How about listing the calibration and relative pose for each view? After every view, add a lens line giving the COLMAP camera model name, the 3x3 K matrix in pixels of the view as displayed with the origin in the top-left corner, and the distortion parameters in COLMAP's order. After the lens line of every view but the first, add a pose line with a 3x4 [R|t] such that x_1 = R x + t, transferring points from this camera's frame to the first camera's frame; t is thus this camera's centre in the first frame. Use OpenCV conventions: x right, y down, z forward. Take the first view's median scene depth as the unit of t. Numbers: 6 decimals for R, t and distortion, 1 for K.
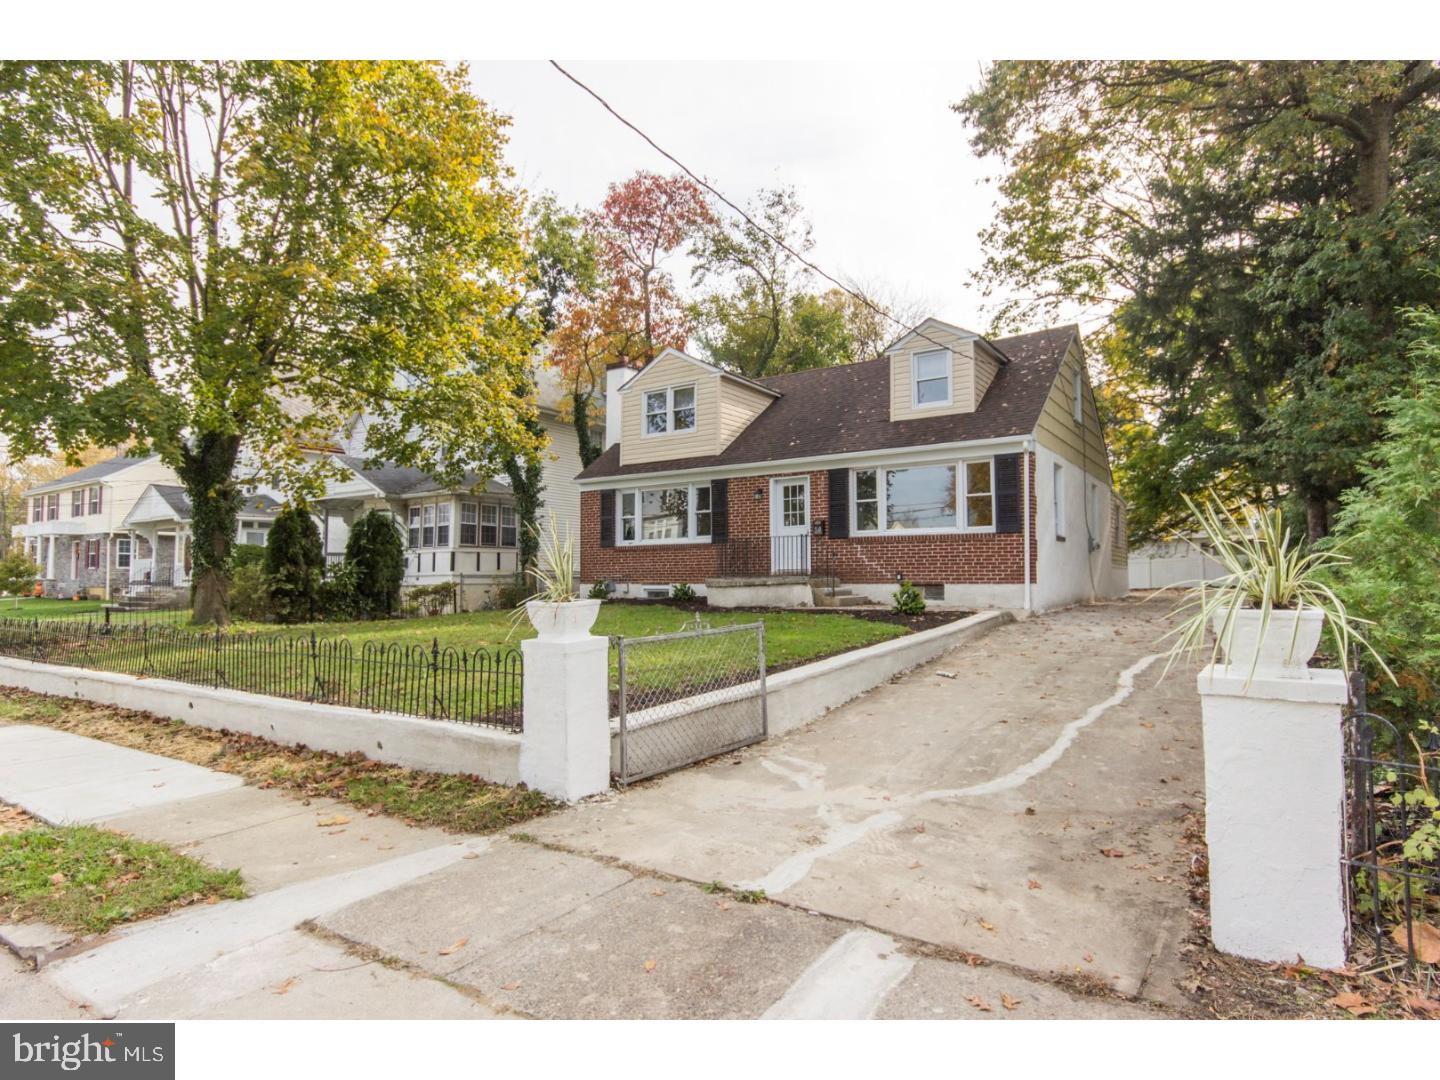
lens RADIAL K [[772.7, 0, 721.7], [0, 772.7, 540.1], [0, 0, 1]] dist [0.017256, -0.000028]
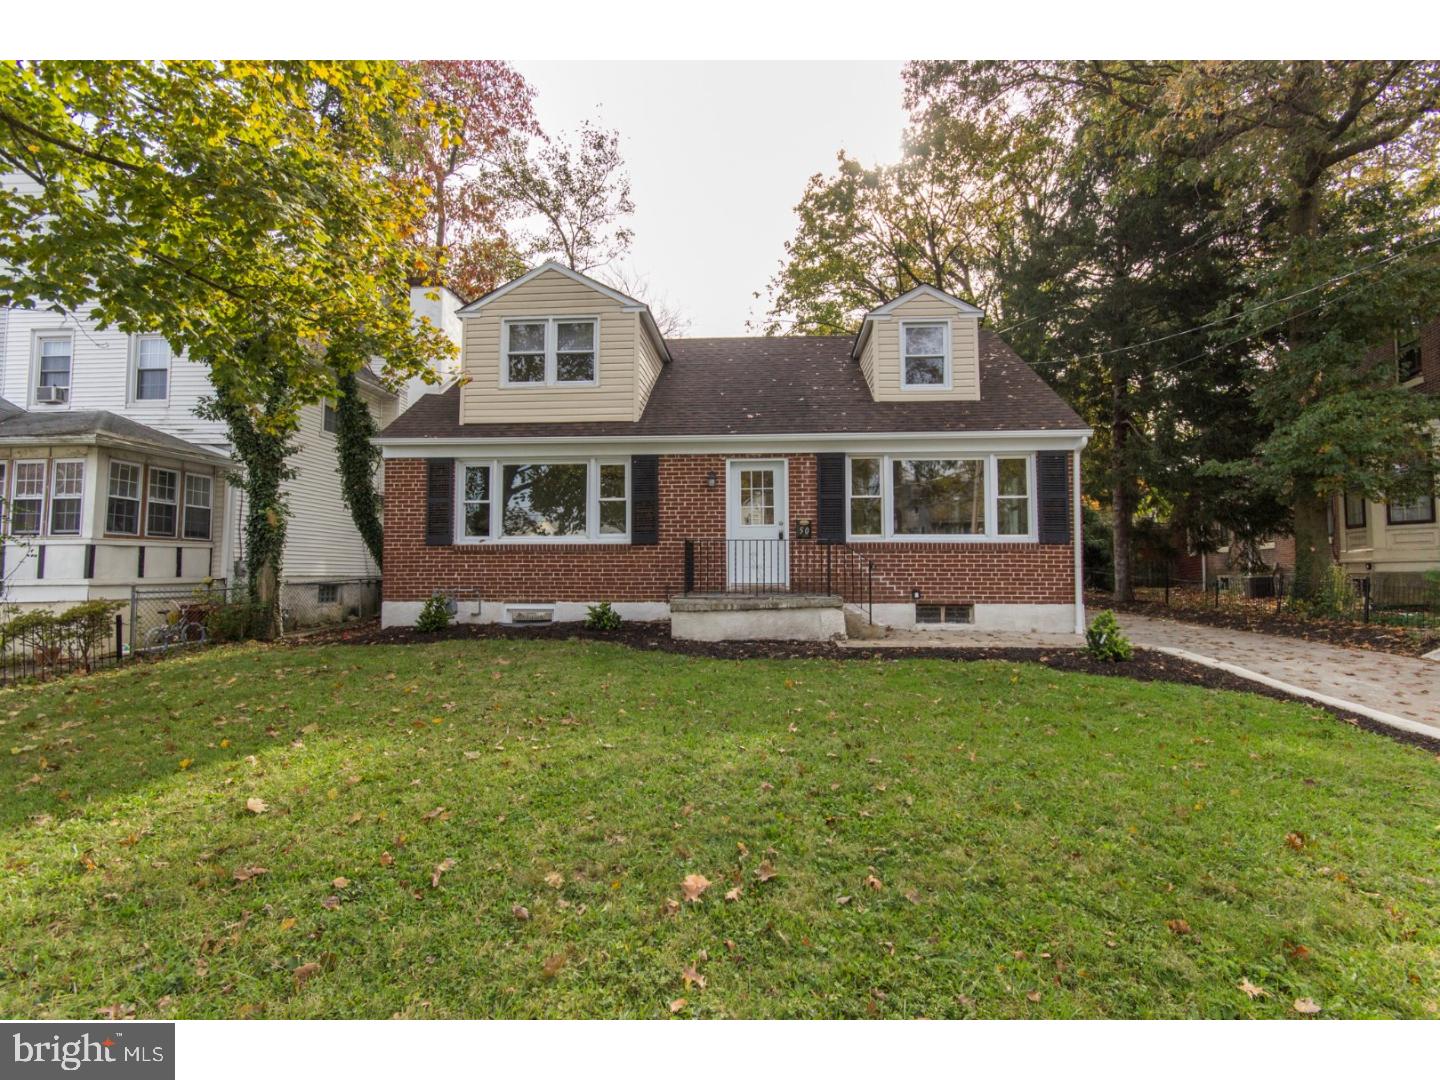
lens RADIAL K [[658.7, 0, 729.0], [0, 658.7, 538.8], [0, 0, 1]] dist [0.003129, -0.000118]
pose [[0.865820, 0.024816, 0.499740, -0.224774], [-0.027607, 0.999617, -0.001809, -0.002631], [-0.499594, -0.012230, 0.866173, 0.412197]]
